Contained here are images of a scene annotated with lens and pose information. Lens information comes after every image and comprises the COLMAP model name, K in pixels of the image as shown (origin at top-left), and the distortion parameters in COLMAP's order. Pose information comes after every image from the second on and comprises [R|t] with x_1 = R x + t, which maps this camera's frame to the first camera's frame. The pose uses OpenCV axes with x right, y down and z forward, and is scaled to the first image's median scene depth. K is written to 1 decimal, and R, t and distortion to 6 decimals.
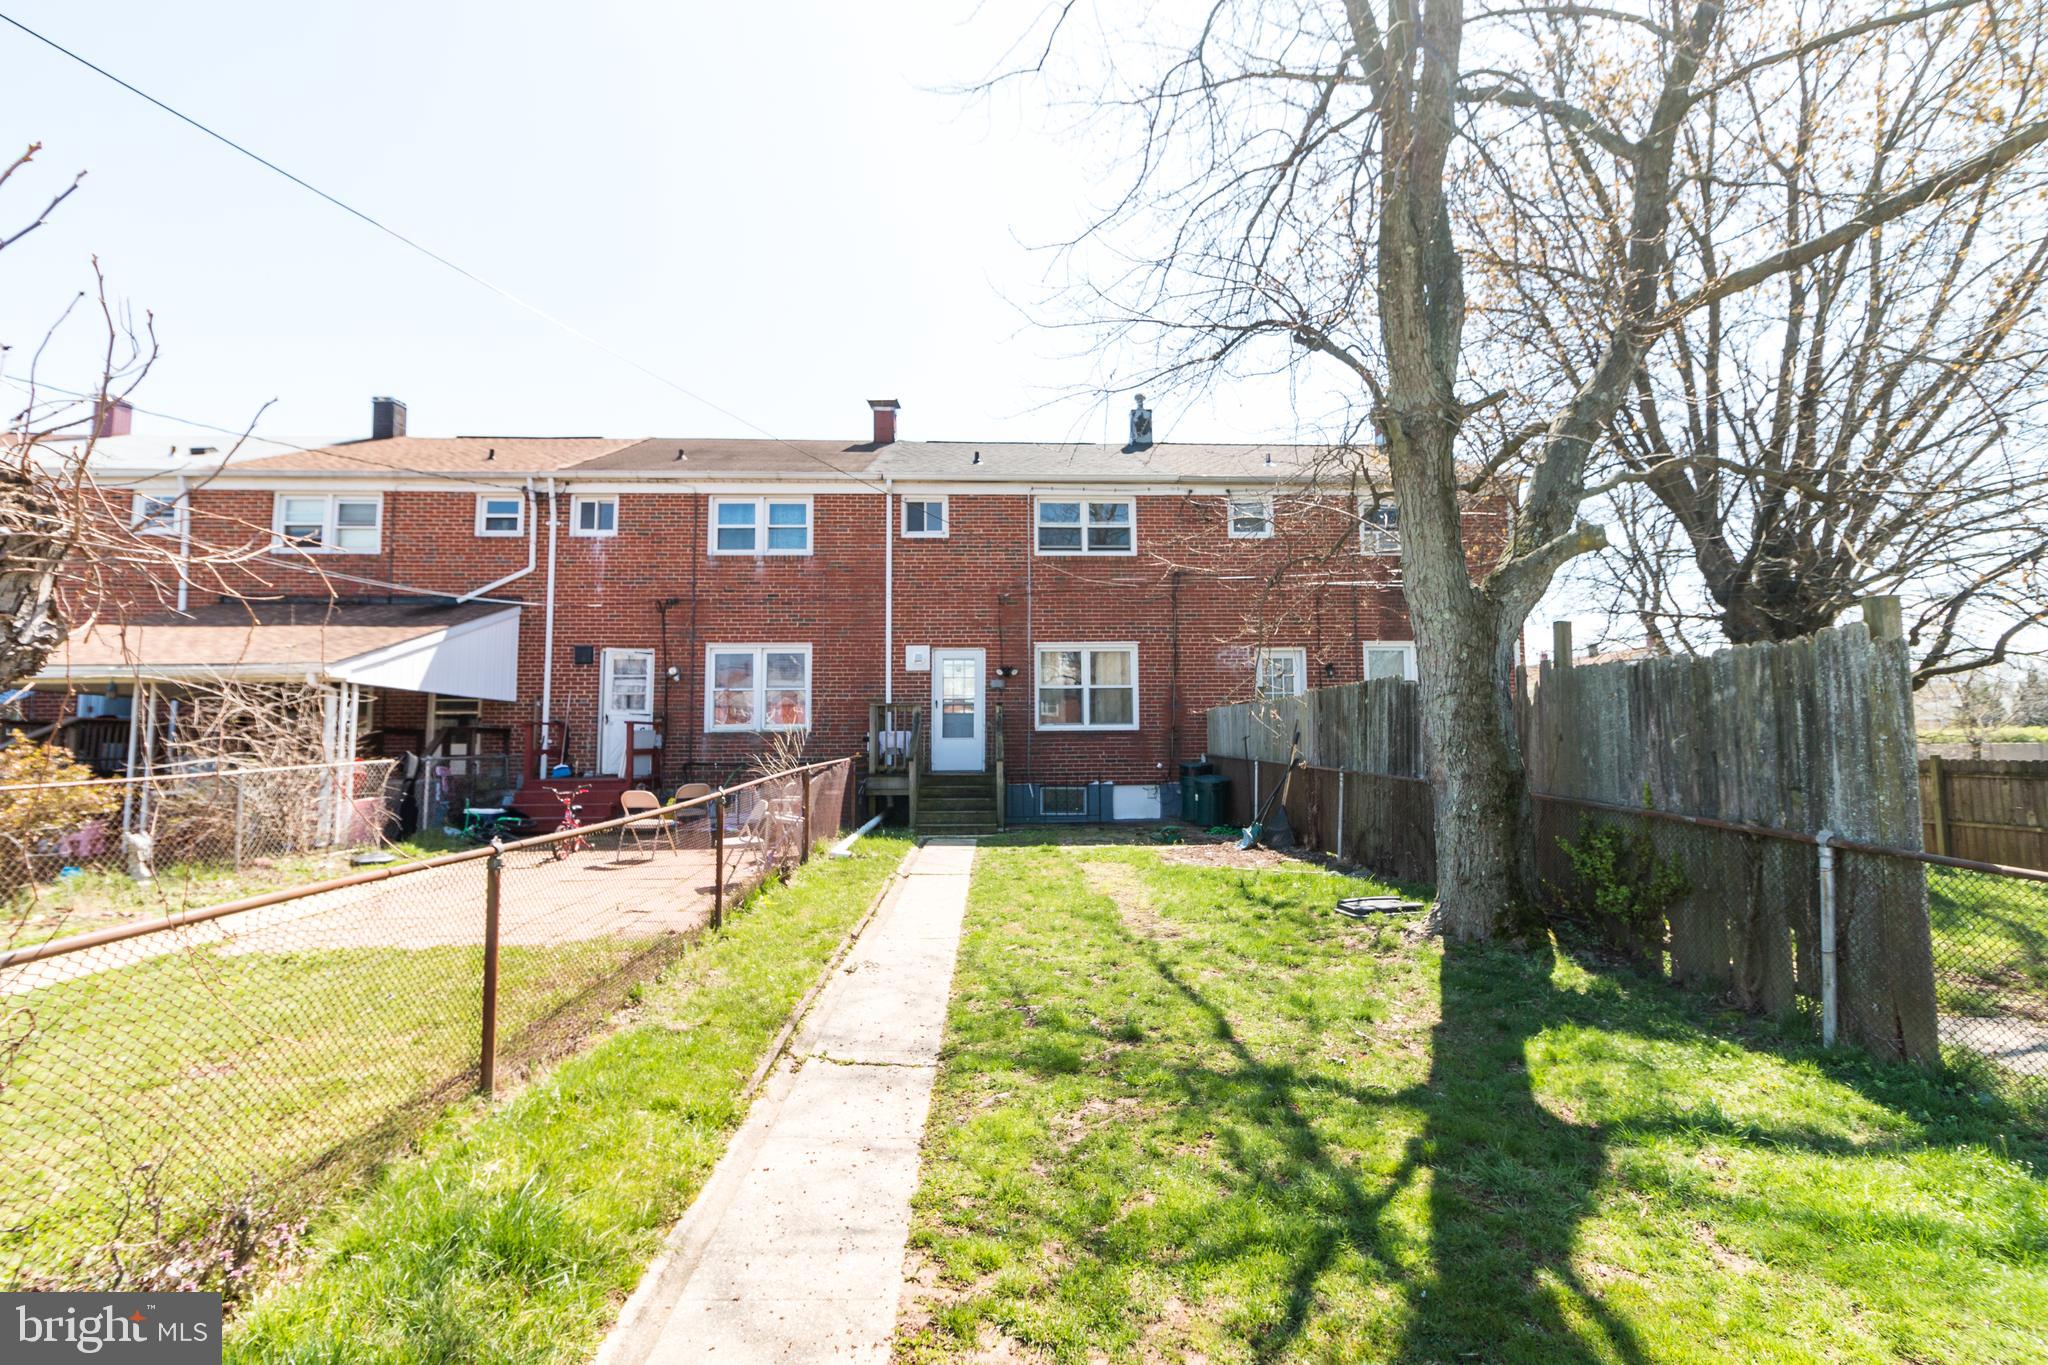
lens RADIAL K [[938.7, 0, 1027.9], [0, 938.7, 679.7], [0, 0, 1]] dist [0.003828, 0.000428]
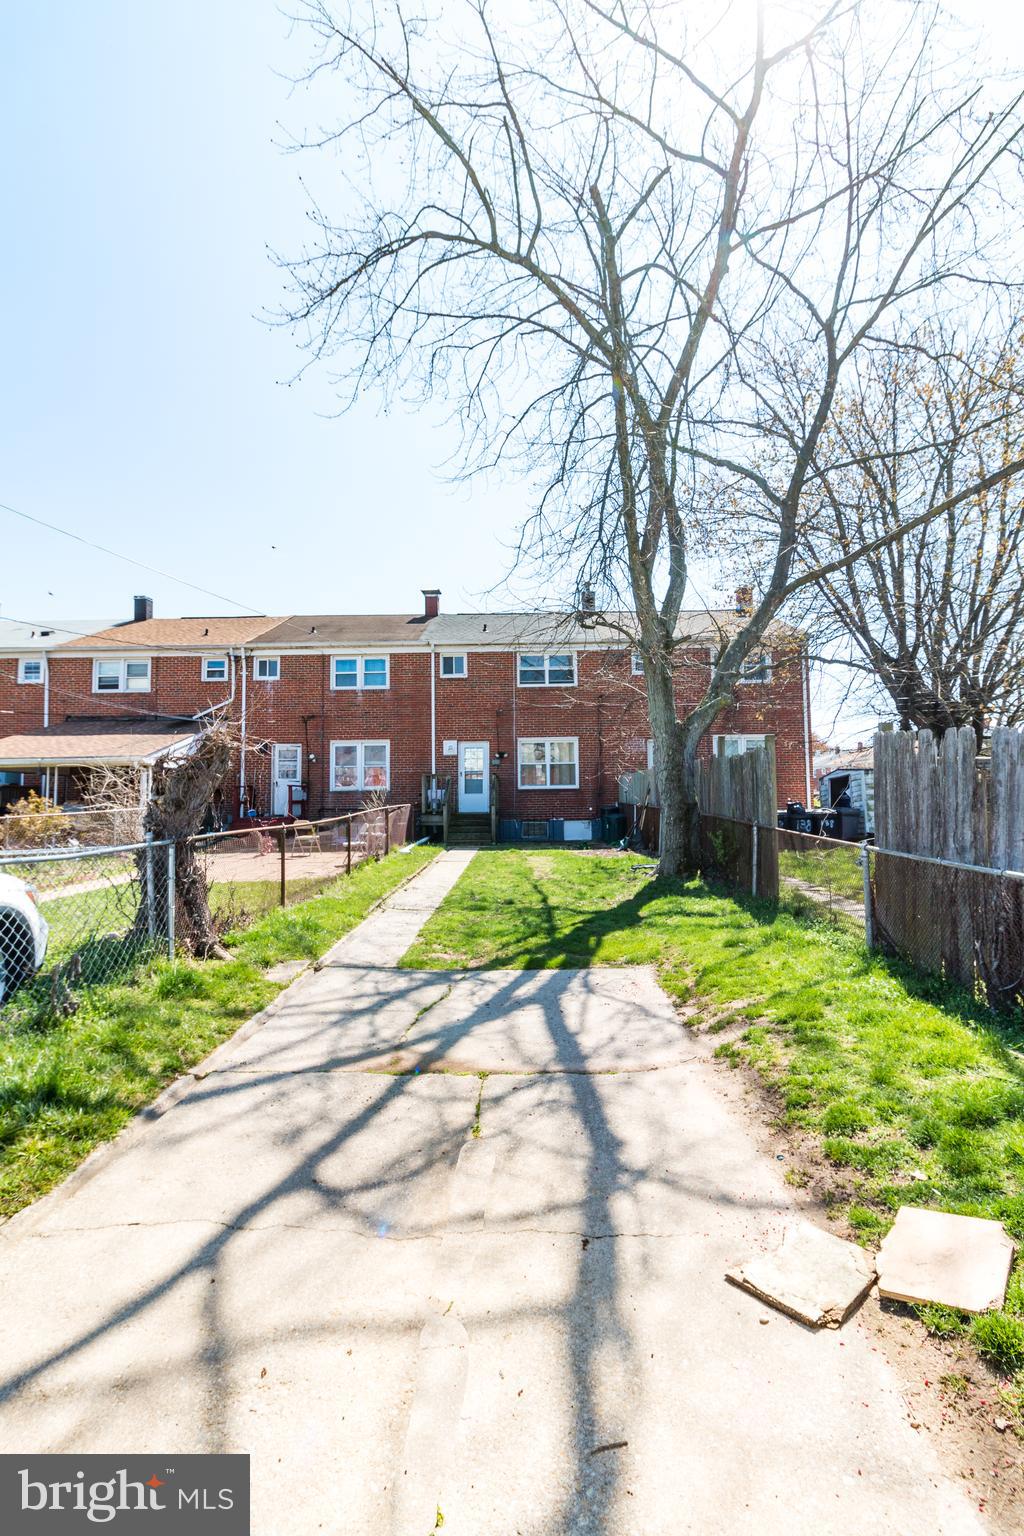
lens RADIAL K [[704.0, 0, 509.8], [0, 704.0, 768.7], [0, 0, 1]] dist [0.003828, 0.000428]
pose [[0.998164, -0.007506, -0.060103, 0.071115], [0.008794, 0.999737, 0.021181, -0.010673], [0.059928, -0.021670, 0.997967, -0.293960]]
